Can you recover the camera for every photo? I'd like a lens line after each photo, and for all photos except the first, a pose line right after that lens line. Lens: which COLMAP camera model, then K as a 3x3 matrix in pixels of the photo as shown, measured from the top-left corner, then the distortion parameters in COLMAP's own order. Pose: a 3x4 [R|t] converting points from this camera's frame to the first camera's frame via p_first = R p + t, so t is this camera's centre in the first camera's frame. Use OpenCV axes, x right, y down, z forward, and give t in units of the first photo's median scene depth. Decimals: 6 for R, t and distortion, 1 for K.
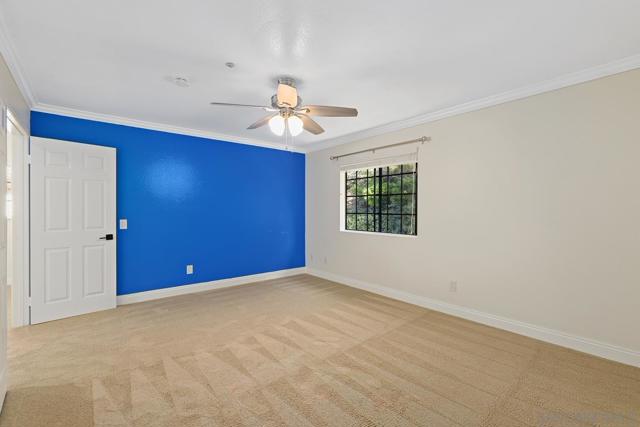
lens RADIAL K [[290.1, 0, 320.0], [0, 290.1, 213.5], [0, 0, 1]] dist [0.011135, -0.000308]
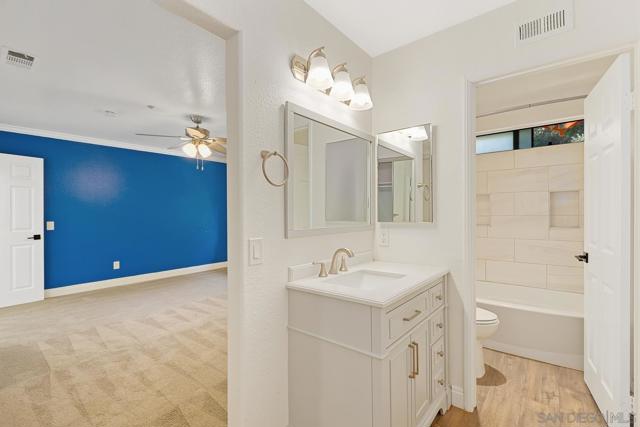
lens RADIAL K [[290.1, 0, 320.0], [0, 290.1, 213.5], [0, 0, 1]] dist [0.011135, -0.000308]
pose [[0.980864, -0.005293, 0.194622, 0.174571], [0.006209, 0.999972, -0.004097, 0.001051], [-0.194595, 0.005227, 0.980870, -0.429986]]
